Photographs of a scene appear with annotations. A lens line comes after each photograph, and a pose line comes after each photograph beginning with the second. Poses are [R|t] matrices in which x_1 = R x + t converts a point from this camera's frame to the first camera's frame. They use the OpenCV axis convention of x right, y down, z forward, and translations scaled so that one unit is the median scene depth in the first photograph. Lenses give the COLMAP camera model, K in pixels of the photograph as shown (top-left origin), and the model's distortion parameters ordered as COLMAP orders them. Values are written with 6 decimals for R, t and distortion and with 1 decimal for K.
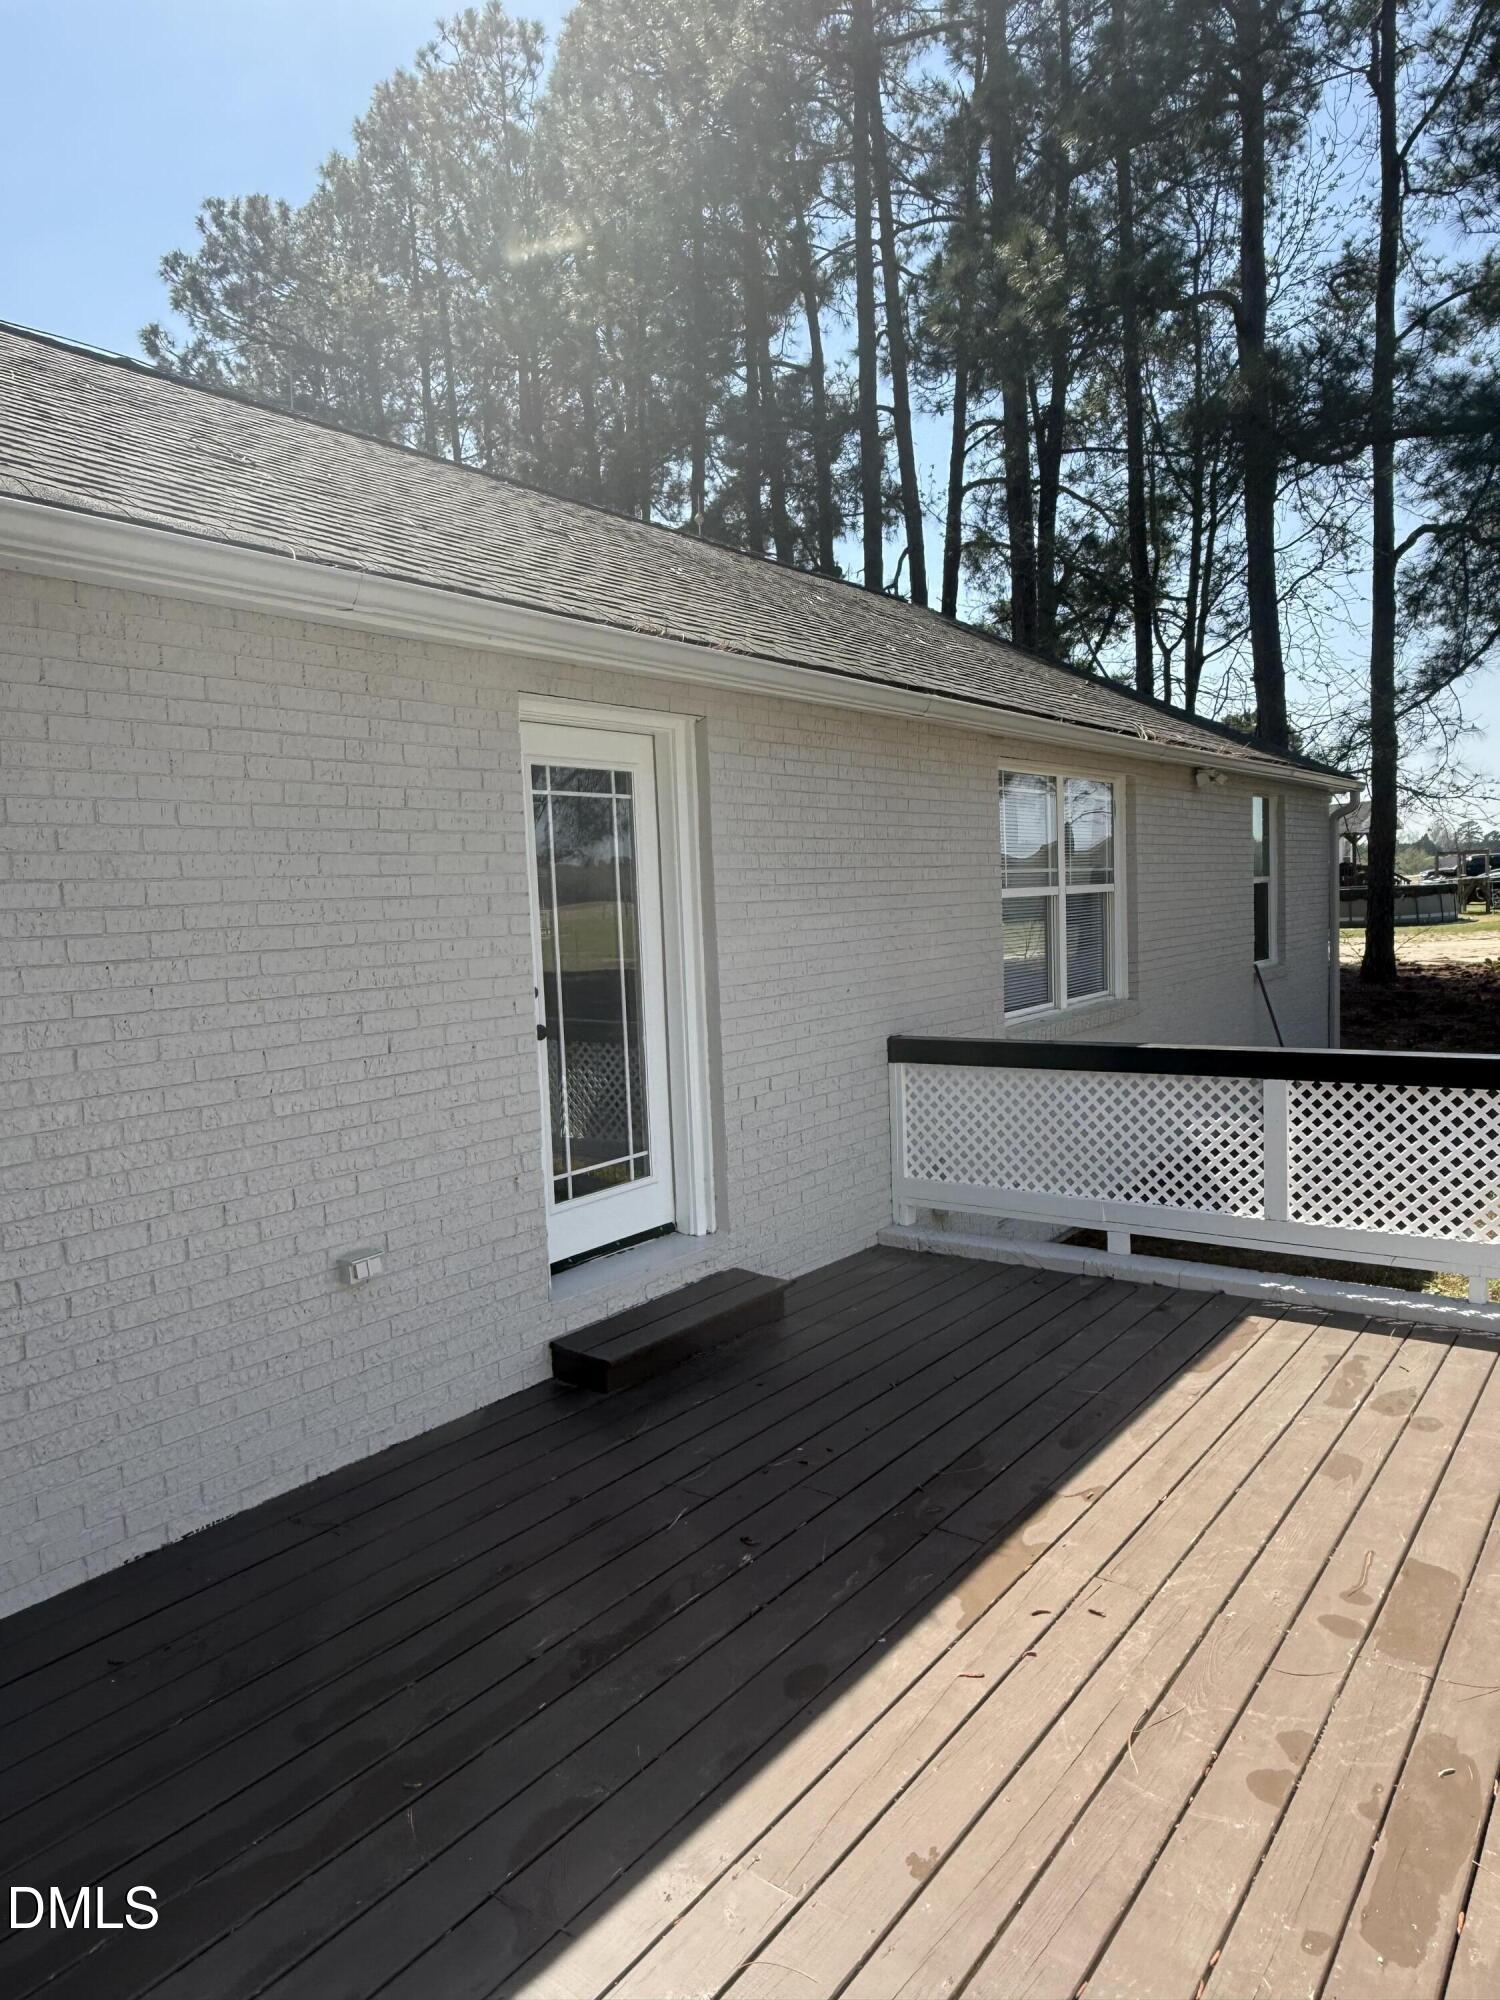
lens RADIAL K [[1262.6, 0, 760.9], [0, 1262.6, 997.7], [0, 0, 1]] dist [-0.011248, 0.000293]
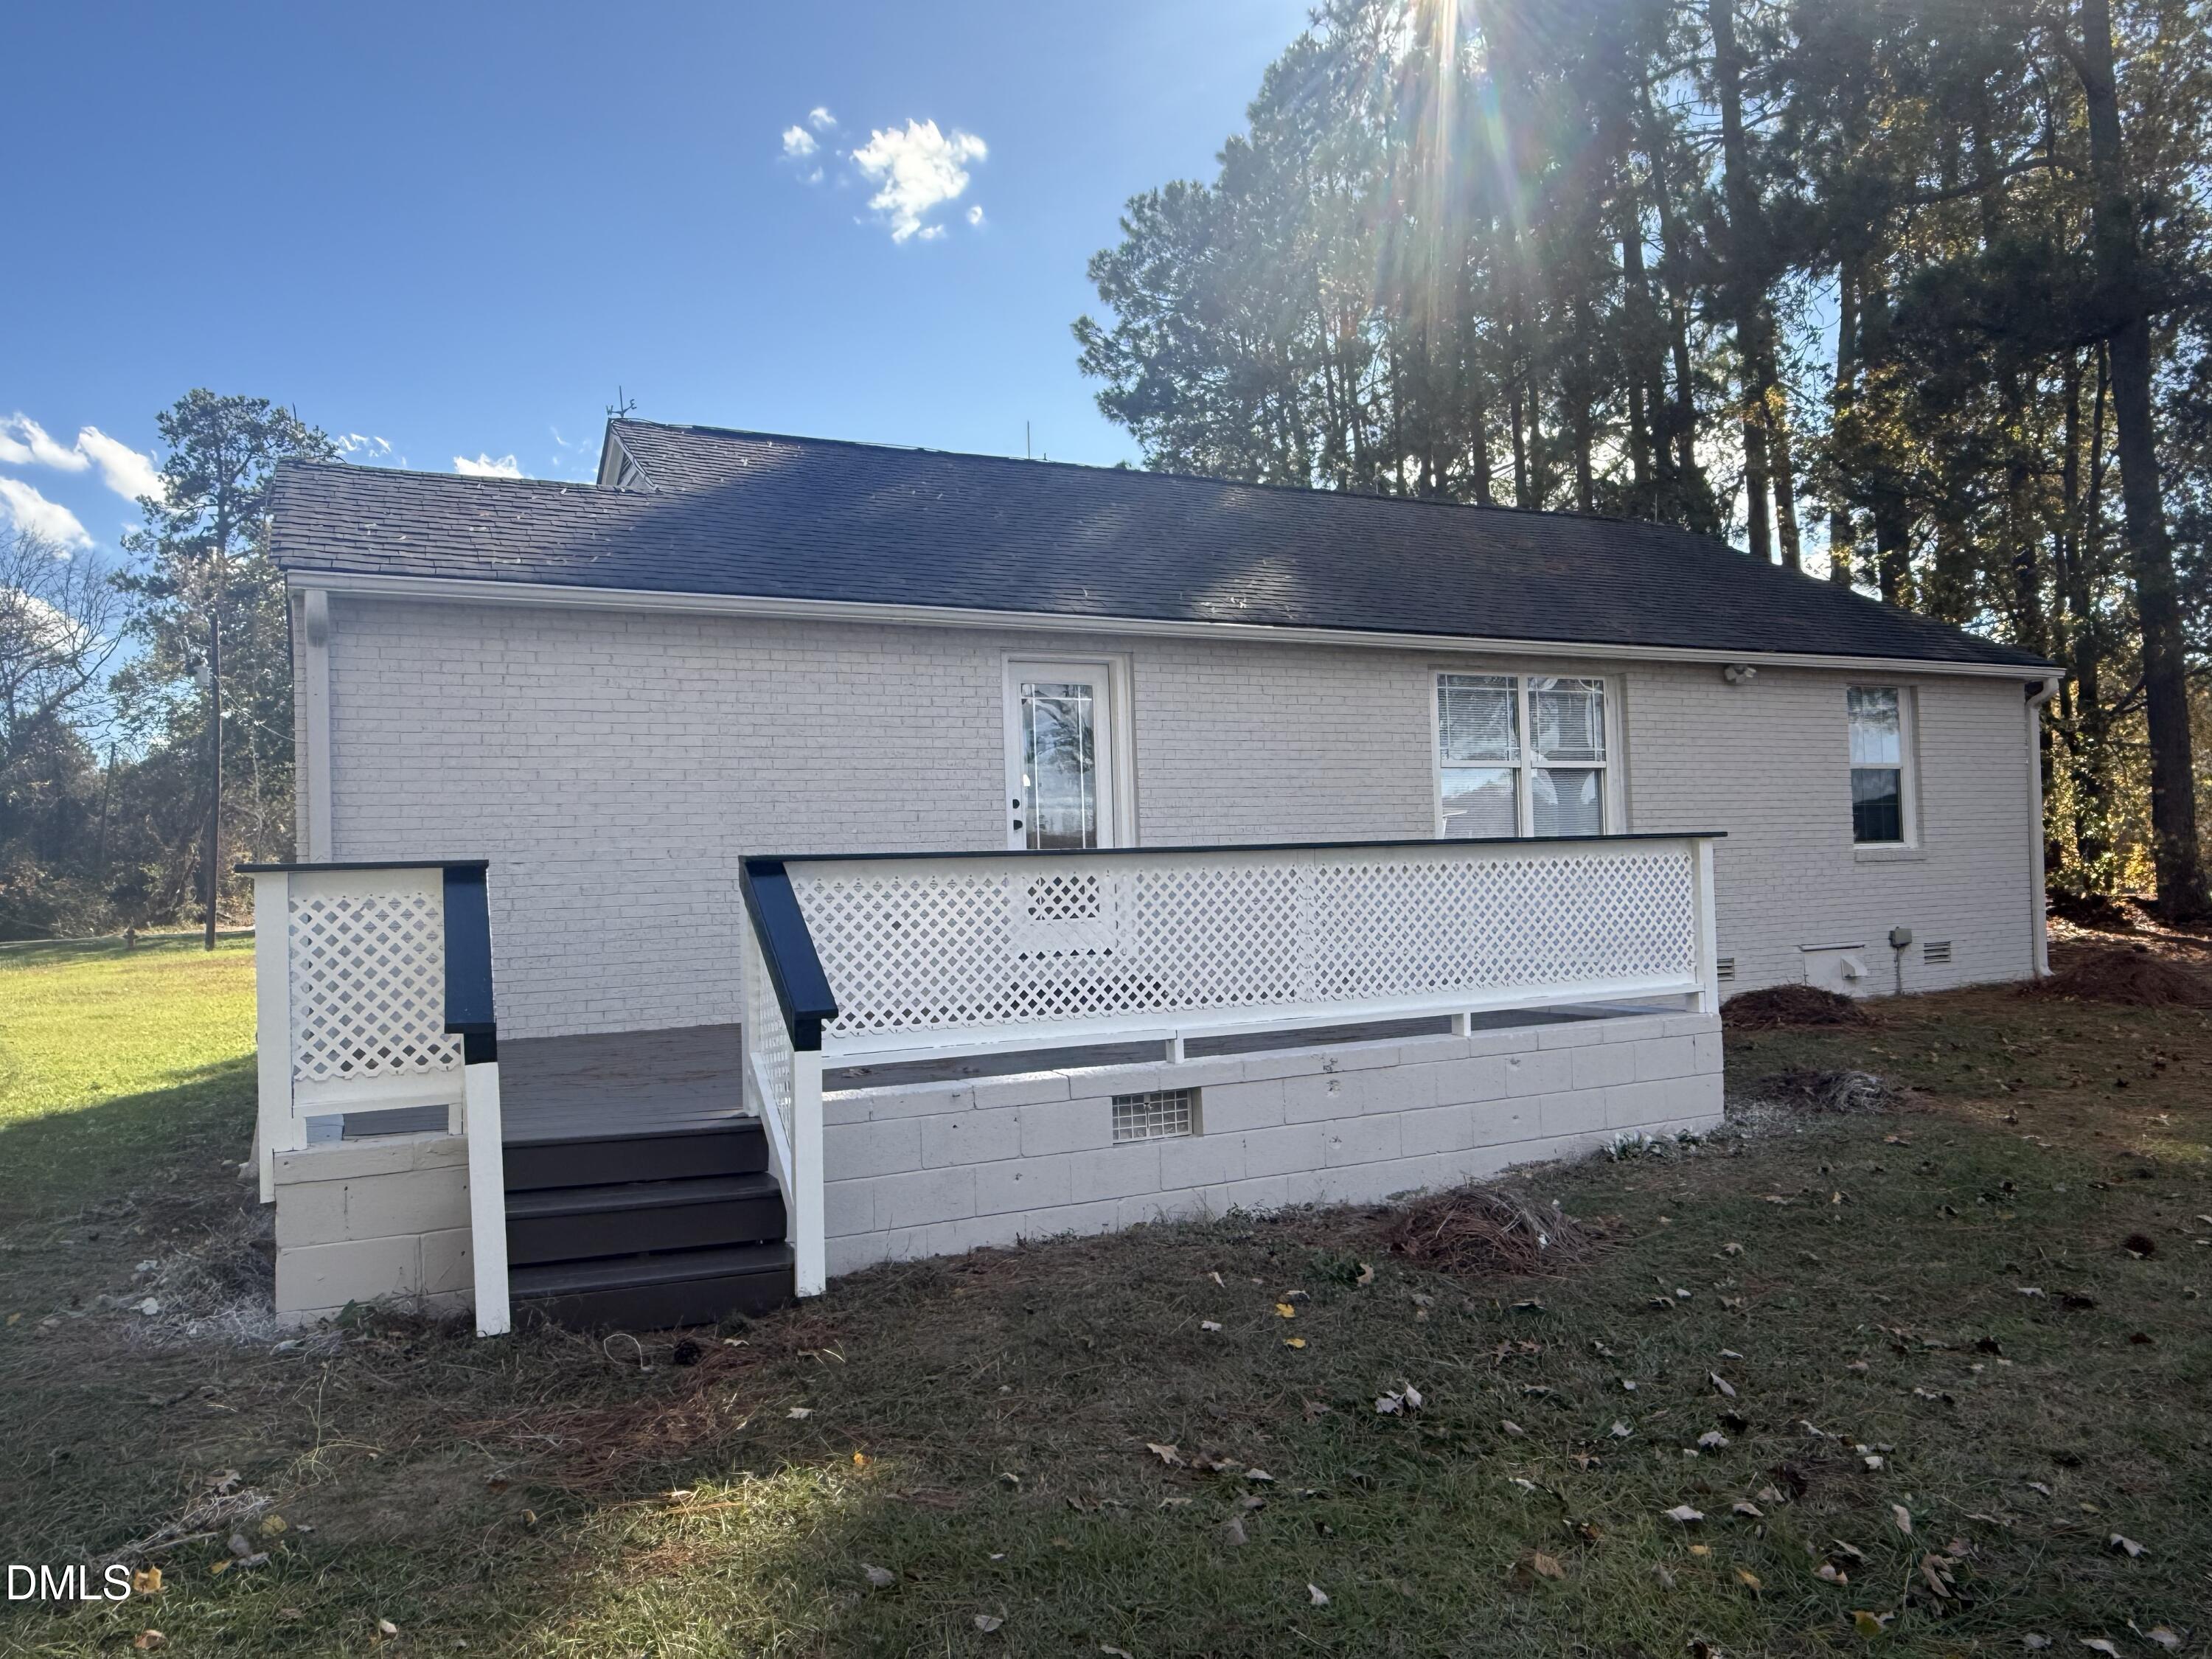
lens RADIAL K [[1515.3, 0, 1116.4], [0, 1515.3, 841.4], [0, 0, 1]] dist [0.106199, -0.124685]
pose [[0.890875, -0.000287, -0.454248, 0.168354], [-0.040515, 0.995964, -0.080087, 0.040143], [0.452438, 0.089751, 0.887268, -0.164352]]
